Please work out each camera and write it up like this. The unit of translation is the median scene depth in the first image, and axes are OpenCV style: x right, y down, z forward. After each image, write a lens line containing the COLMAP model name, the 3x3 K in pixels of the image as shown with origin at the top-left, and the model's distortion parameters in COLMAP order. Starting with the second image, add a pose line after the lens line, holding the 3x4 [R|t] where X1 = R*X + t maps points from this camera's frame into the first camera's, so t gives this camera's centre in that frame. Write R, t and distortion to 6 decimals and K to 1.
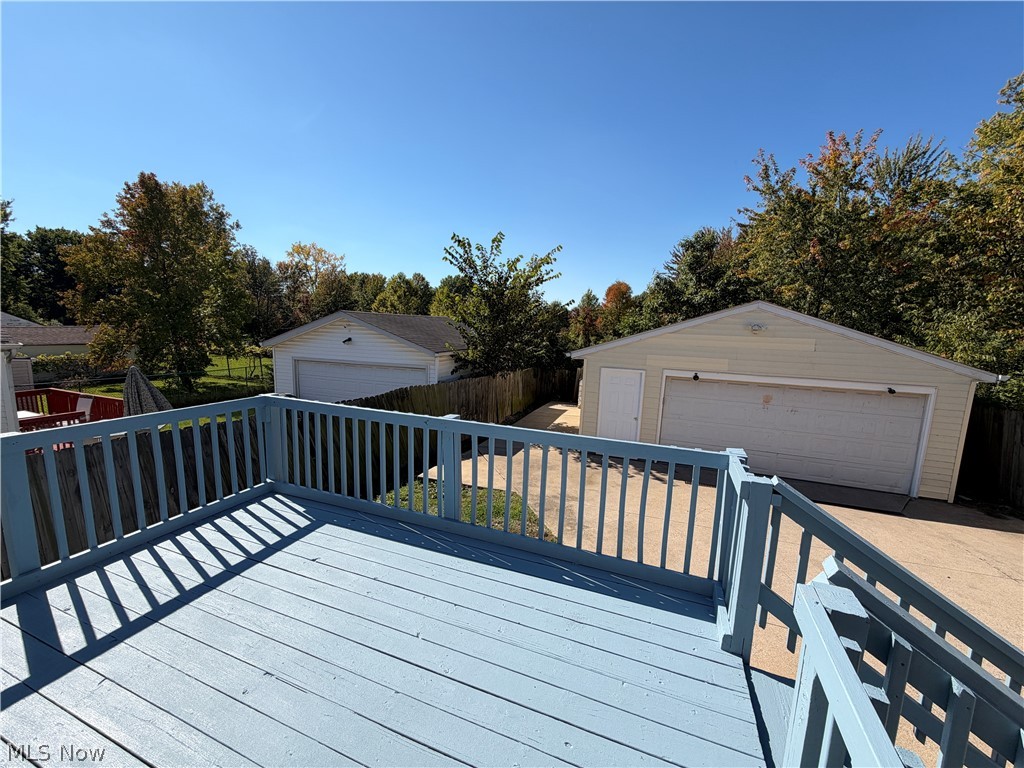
lens RADIAL K [[408.6, 0, 512.0], [0, 408.6, 384.0], [0, 0, 1]] dist [-0.000539, -0.000042]
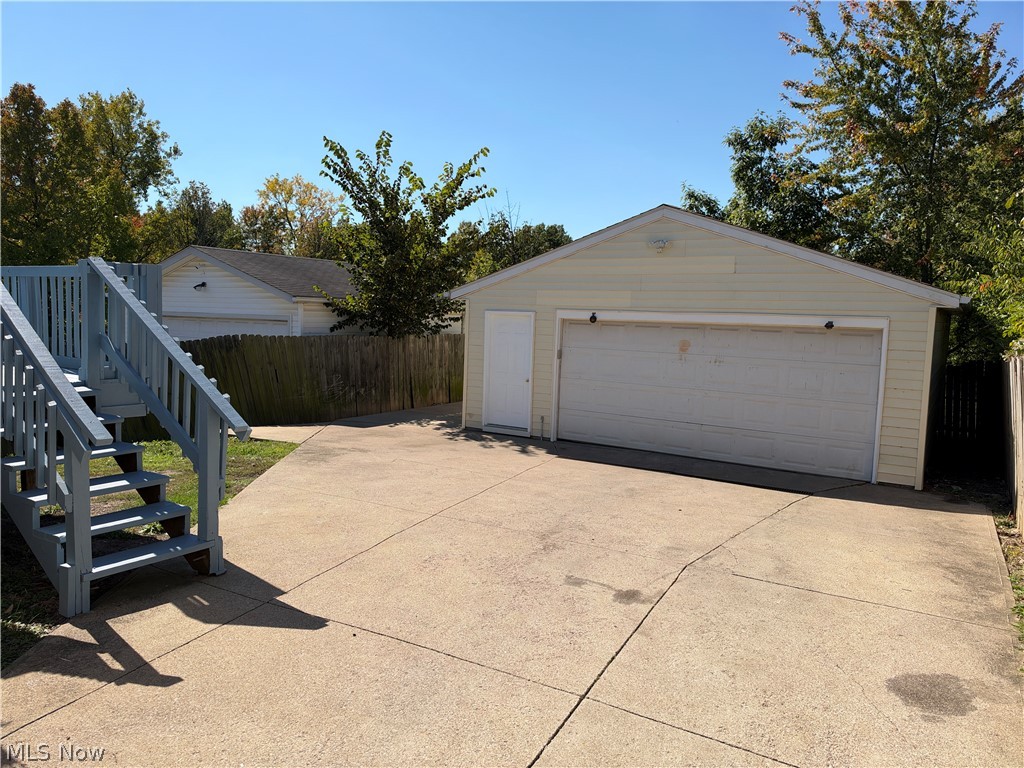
lens RADIAL K [[730.0, 0, 512.0], [0, 730.0, 384.0], [0, 0, 1]] dist [0.092972, -0.158931]
pose [[0.982033, 0.014742, -0.188130, 0.414478], [-0.023656, 0.998697, -0.045227, 0.120718], [0.187218, 0.048865, 0.981102, -0.210725]]
